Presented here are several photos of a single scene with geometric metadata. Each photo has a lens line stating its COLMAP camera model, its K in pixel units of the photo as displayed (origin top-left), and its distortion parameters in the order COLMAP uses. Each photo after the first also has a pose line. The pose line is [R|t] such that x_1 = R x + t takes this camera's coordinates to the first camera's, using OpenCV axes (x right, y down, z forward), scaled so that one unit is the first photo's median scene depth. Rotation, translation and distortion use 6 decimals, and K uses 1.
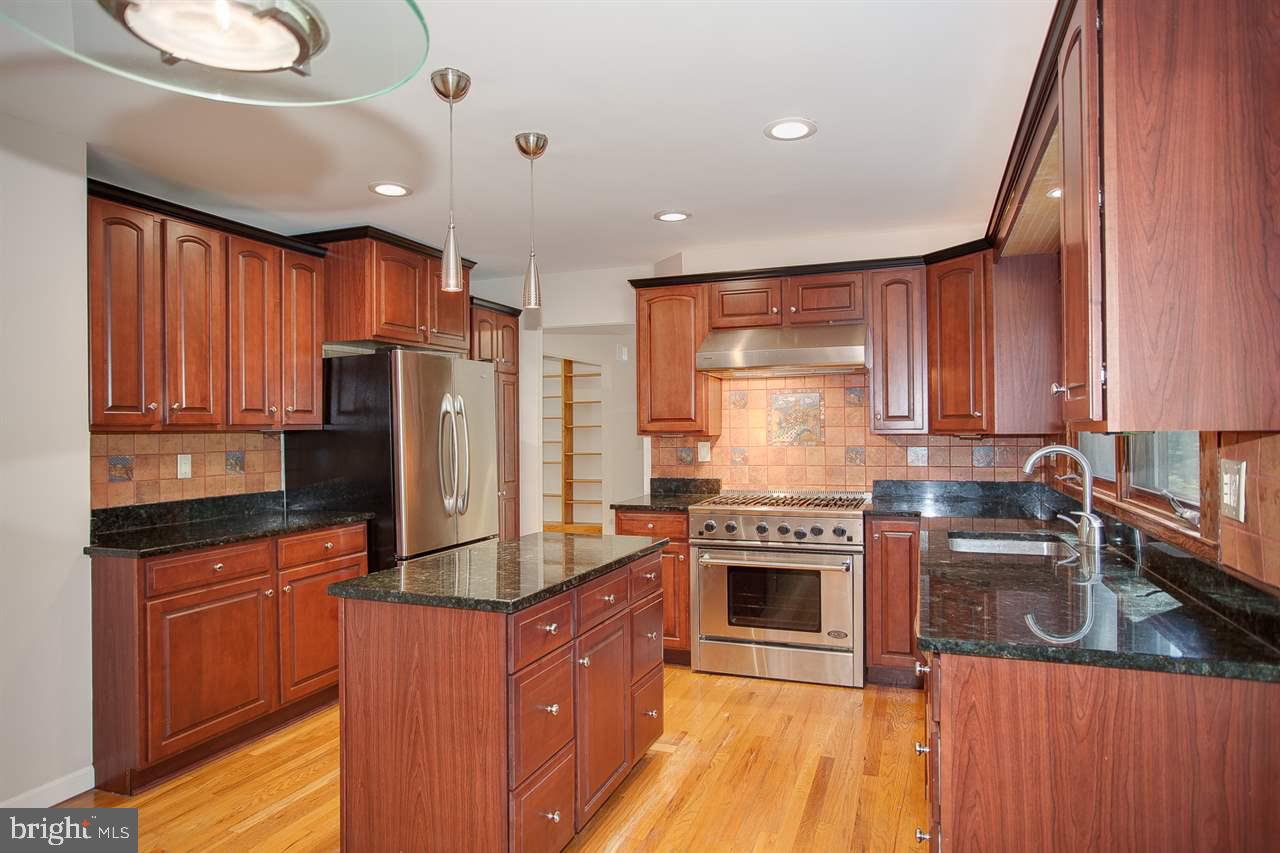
lens RADIAL K [[766.5, 0, 639.4], [0, 766.5, 427.8], [0, 0, 1]] dist [-0.008048, -0.000209]
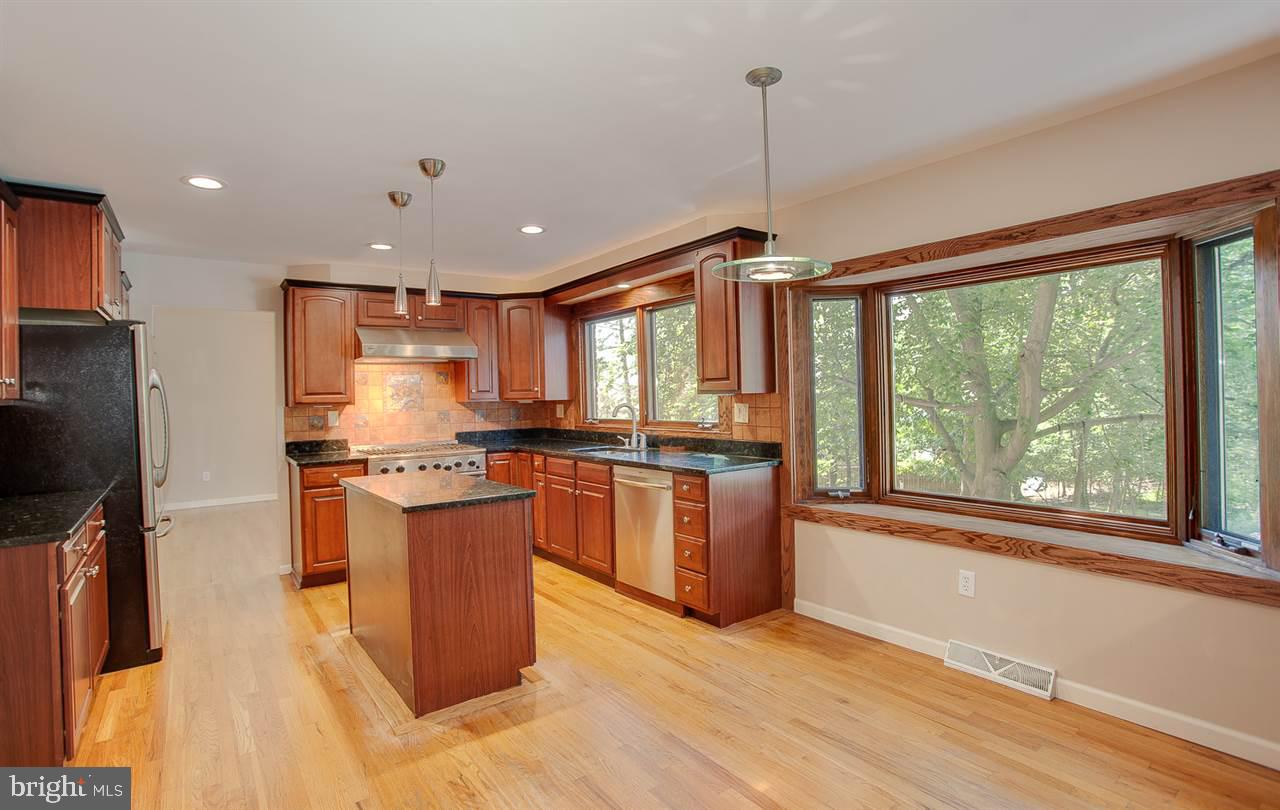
lens RADIAL K [[626.3, 0, 639.1], [0, 626.3, 401.3], [0, 0, 1]] dist [0.001427, 0.000386]
pose [[0.544861, -0.013092, 0.838424, -0.580543], [0.017261, 0.999841, 0.004395, 0.007110], [-0.838349, 0.012078, 0.545000, 0.000463]]
